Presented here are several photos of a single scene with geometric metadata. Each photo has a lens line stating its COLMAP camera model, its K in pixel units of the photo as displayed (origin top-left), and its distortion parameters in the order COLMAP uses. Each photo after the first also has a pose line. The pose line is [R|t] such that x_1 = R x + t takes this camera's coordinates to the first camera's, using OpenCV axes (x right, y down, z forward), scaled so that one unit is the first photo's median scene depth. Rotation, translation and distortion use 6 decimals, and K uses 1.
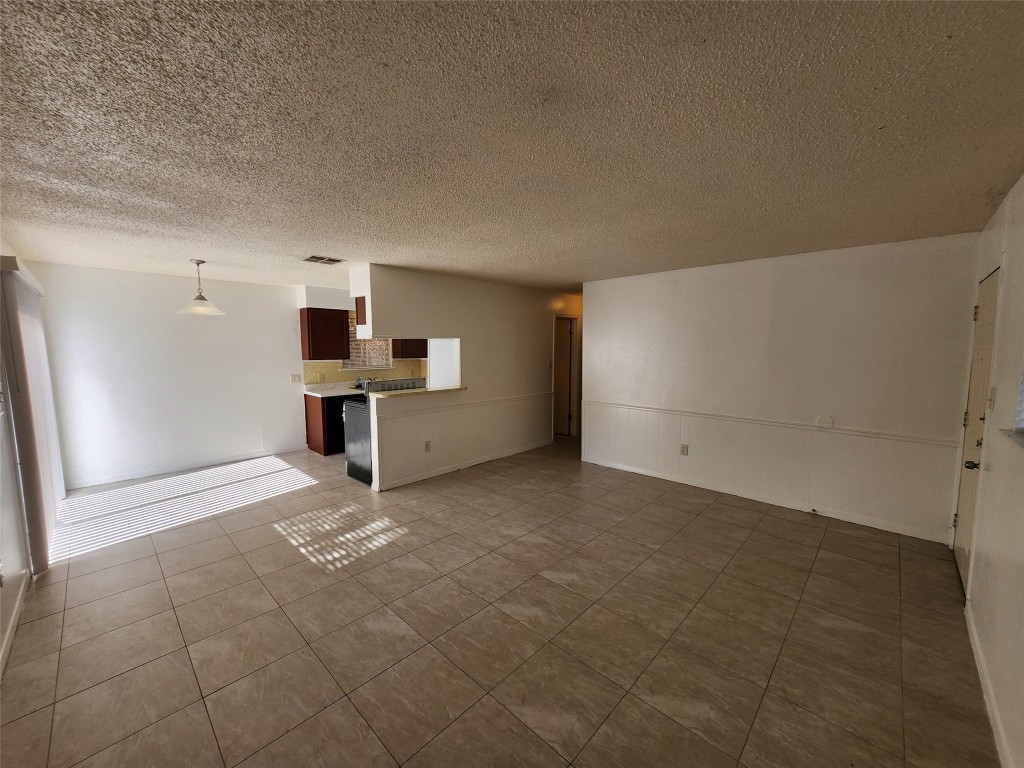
lens RADIAL K [[403.8, 0, 503.9], [0, 403.8, 386.1], [0, 0, 1]] dist [-0.000891, 0.000601]
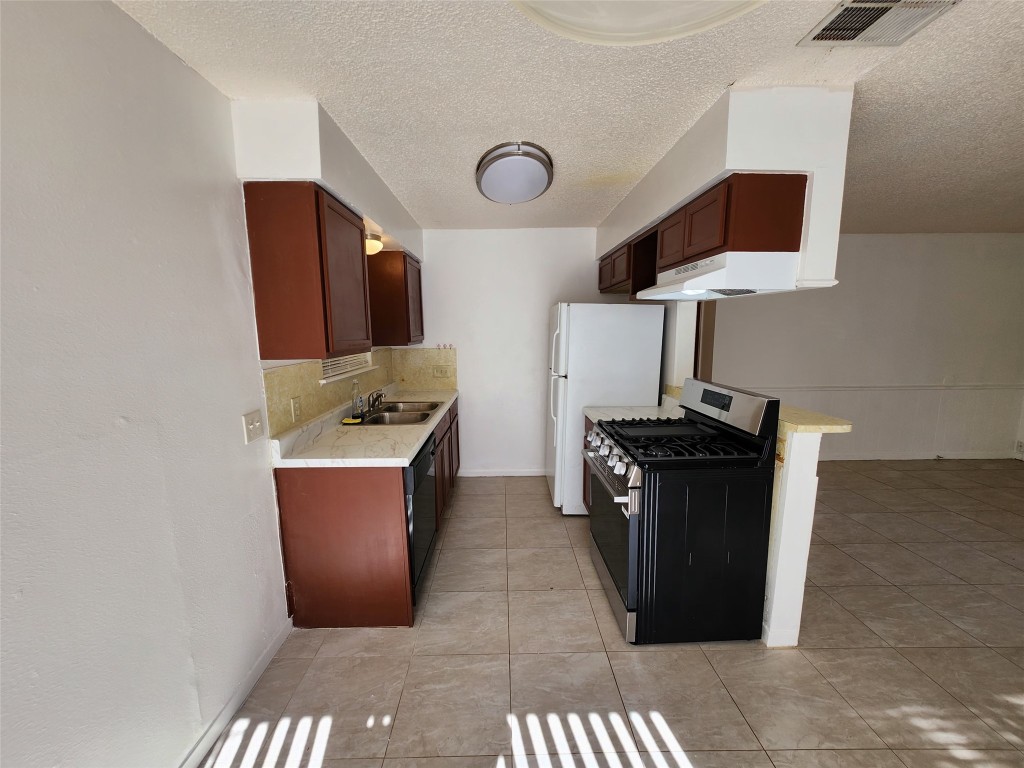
lens RADIAL K [[403.8, 0, 503.9], [0, 403.8, 386.1], [0, 0, 1]] dist [-0.000891, 0.000601]
pose [[0.707768, -0.109307, 0.697937, -0.969987], [0.078383, 0.994008, 0.076189, -0.090643], [-0.702083, 0.000782, 0.712095, 1.088541]]
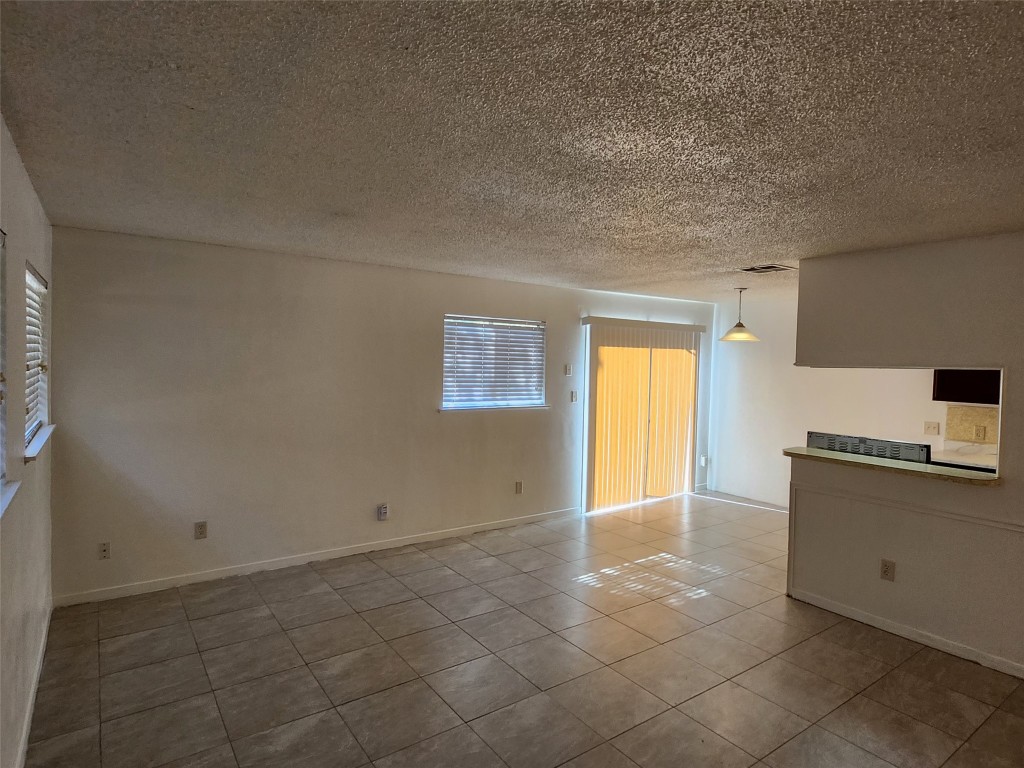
lens RADIAL K [[404.0, 0, 509.5], [0, 404.0, 384.7], [0, 0, 1]] dist [-0.000136, 0.000026]
pose [[-0.008526, 0.035747, -0.999325, 0.654909], [-0.136400, 0.989978, 0.036576, -0.131588], [0.990617, 0.136620, -0.003565, 0.623515]]
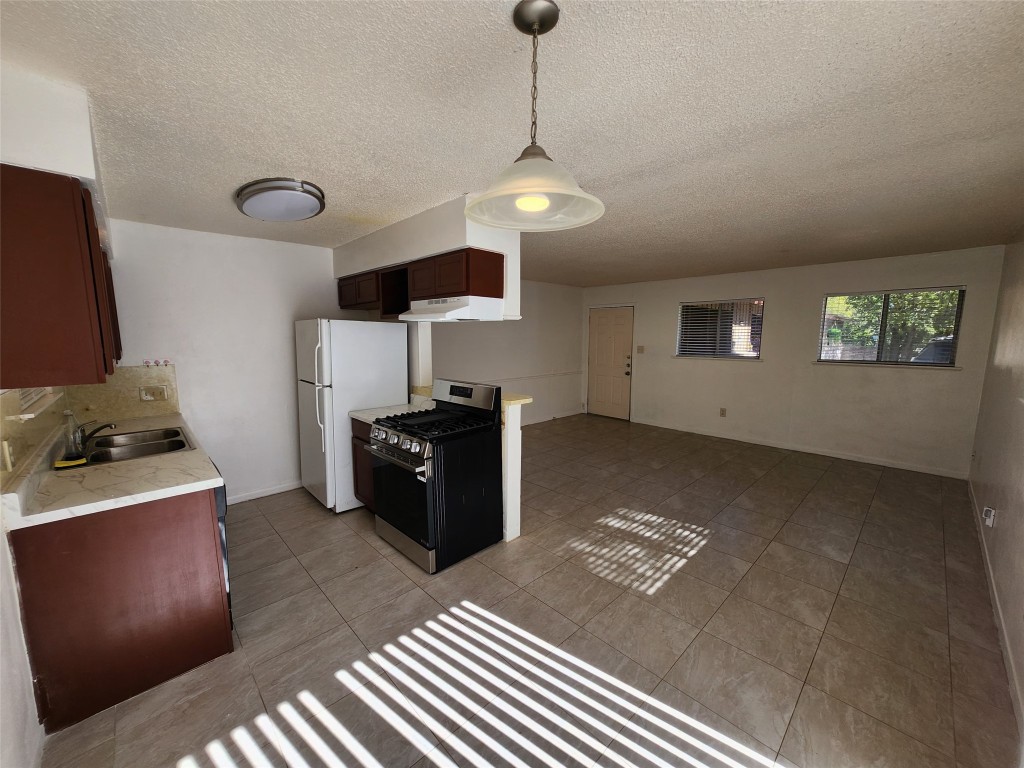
lens RADIAL K [[404.0, 0, 509.5], [0, 404.0, 384.7], [0, 0, 1]] dist [-0.000136, 0.000026]
pose [[0.034456, -0.126864, 0.991321, -1.186162], [0.097925, 0.987566, 0.122980, -0.111858], [-0.994597, 0.092838, 0.046451, 1.146788]]
